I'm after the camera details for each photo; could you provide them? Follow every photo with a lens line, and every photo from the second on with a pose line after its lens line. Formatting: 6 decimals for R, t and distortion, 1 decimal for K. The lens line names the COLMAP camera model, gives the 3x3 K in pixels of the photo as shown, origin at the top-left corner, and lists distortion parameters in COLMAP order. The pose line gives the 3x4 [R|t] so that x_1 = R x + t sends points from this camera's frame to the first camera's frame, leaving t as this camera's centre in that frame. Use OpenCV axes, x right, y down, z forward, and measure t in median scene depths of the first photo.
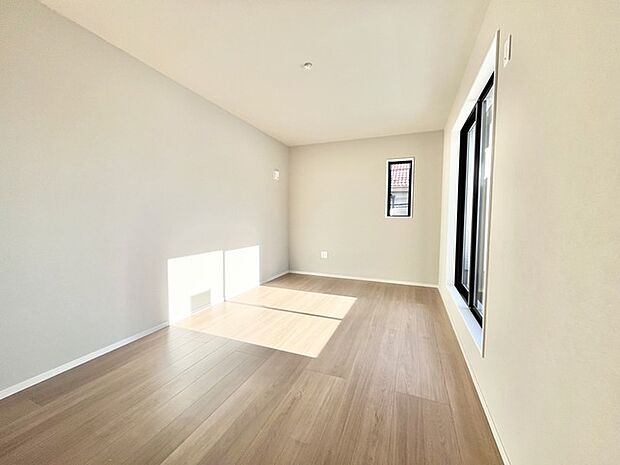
lens RADIAL K [[251.5, 0, 311.5], [0, 251.5, 230.1], [0, 0, 1]] dist [-0.003214, 0.000132]
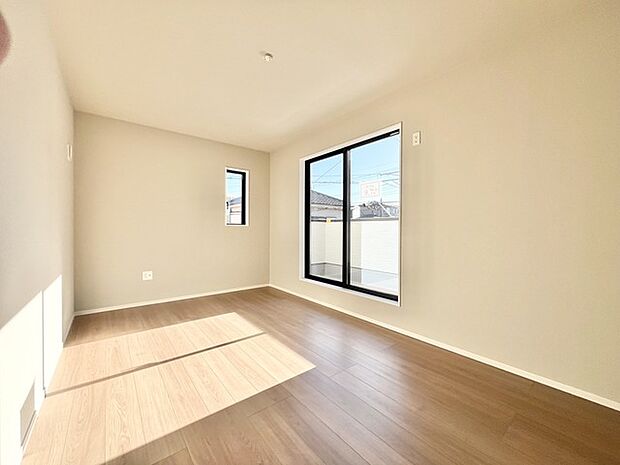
lens RADIAL K [[251.5, 0, 307.8], [0, 251.5, 229.5], [0, 0, 1]] dist [-0.003214, 0.000132]
pose [[0.493775, -0.005316, 0.869574, -0.622161], [0.043192, 0.998897, -0.018420, -0.005400], [-0.868517, 0.046654, 0.493460, 0.384150]]
